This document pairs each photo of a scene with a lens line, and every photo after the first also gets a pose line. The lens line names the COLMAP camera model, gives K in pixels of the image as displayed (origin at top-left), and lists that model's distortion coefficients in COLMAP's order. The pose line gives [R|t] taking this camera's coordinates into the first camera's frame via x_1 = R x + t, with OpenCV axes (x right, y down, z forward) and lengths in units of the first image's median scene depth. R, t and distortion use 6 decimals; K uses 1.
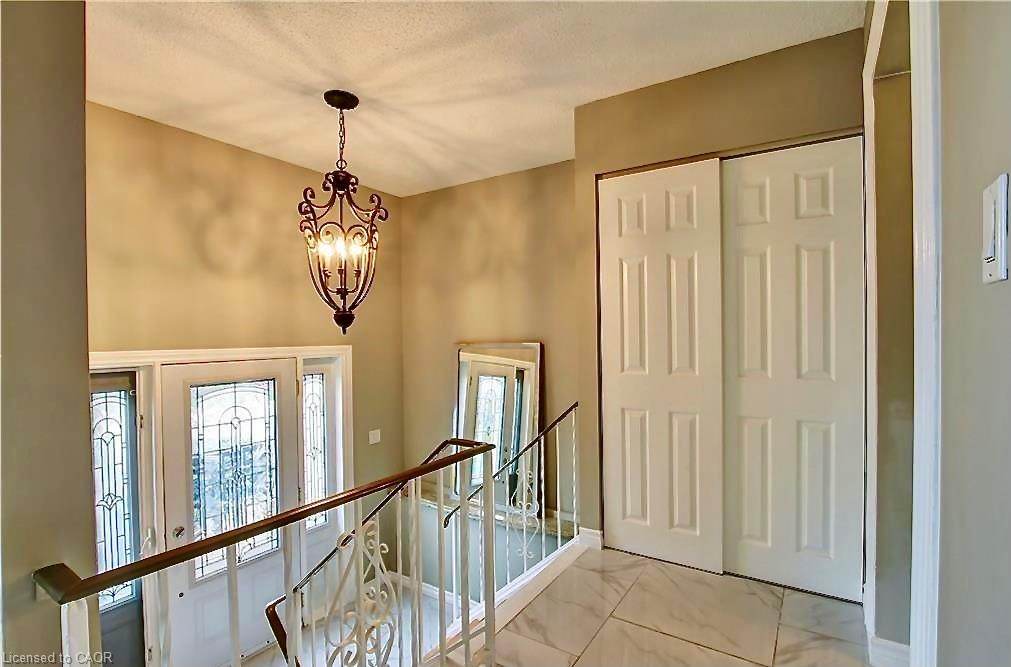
lens RADIAL K [[493.4, 0, 519.3], [0, 493.4, 334.2], [0, 0, 1]] dist [0.000162, 0.000185]
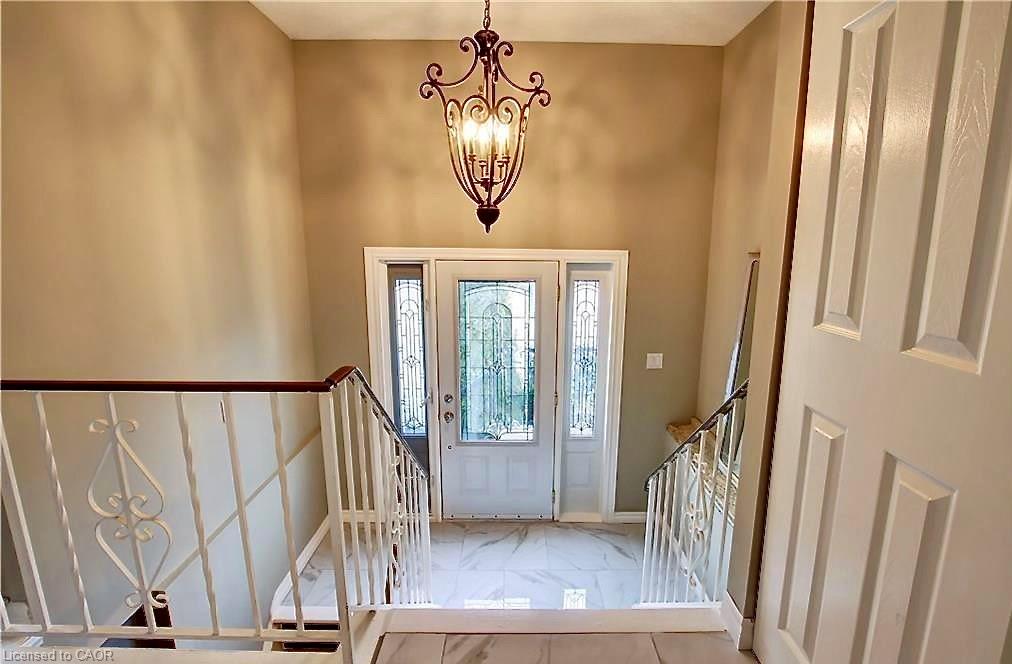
lens RADIAL K [[493.9, 0, 519.8], [0, 493.9, 332.7], [0, 0, 1]] dist [0.000162, 0.000185]
pose [[0.548168, 0.162960, -0.820339, 0.411561], [-0.019047, 0.983012, 0.182548, 0.013139], [0.836151, -0.084442, 0.541960, 0.525301]]
